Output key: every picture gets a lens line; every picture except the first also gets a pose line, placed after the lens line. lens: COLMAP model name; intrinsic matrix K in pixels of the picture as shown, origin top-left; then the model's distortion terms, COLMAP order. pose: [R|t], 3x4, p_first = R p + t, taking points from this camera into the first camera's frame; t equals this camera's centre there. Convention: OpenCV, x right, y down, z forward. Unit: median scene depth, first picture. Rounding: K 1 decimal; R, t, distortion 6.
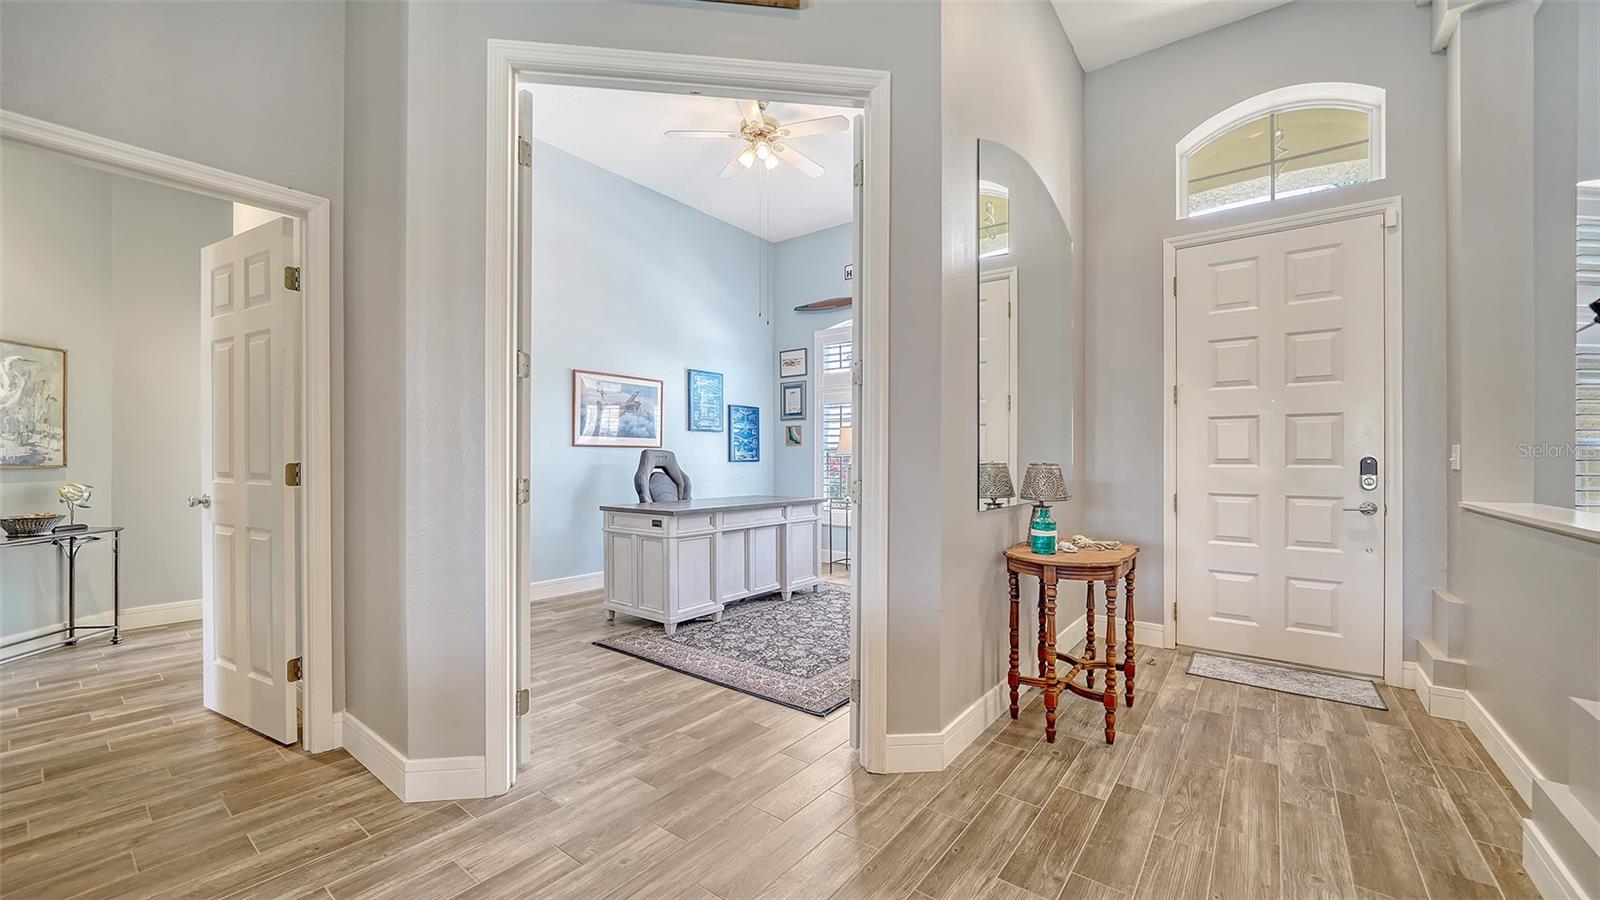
lens RADIAL K [[617.4, 0, 800.5], [0, 617.4, 459.0], [0, 0, 1]] dist [-0.006635, 0.001772]
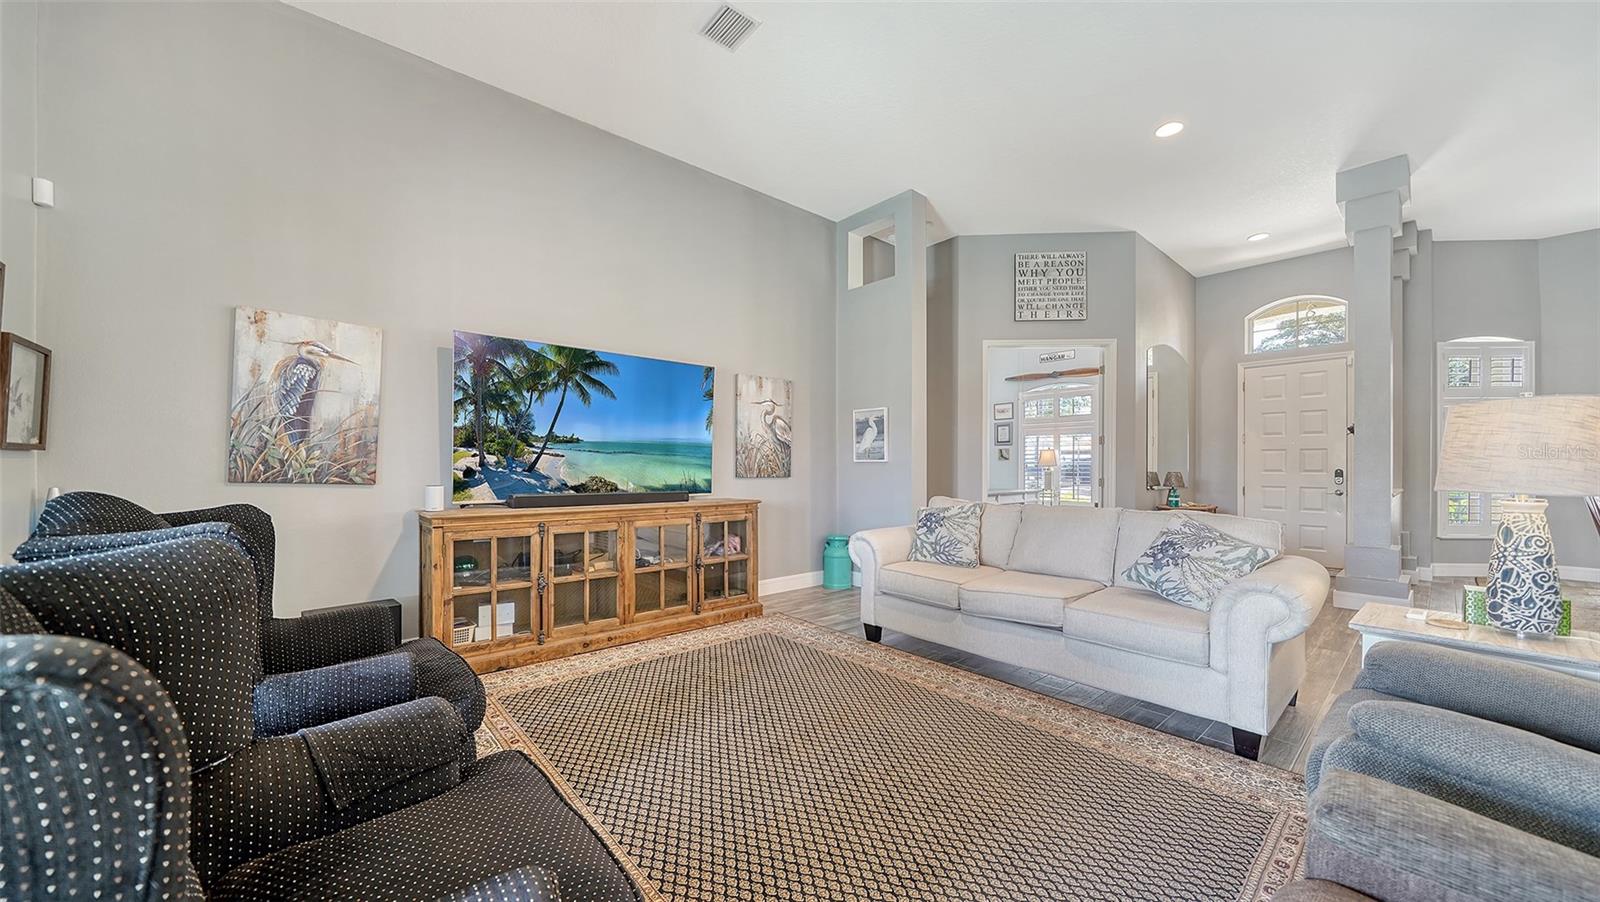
lens RADIAL K [[532.1, 0, 806.6], [0, 532.1, 474.7], [0, 0, 1]] dist [-0.012530, -0.000634]
pose [[0.976808, 0.001763, -0.214110, -0.455291], [0.001770, 0.999865, 0.016307, -0.015095], [0.214110, -0.016308, 0.976673, -1.069269]]
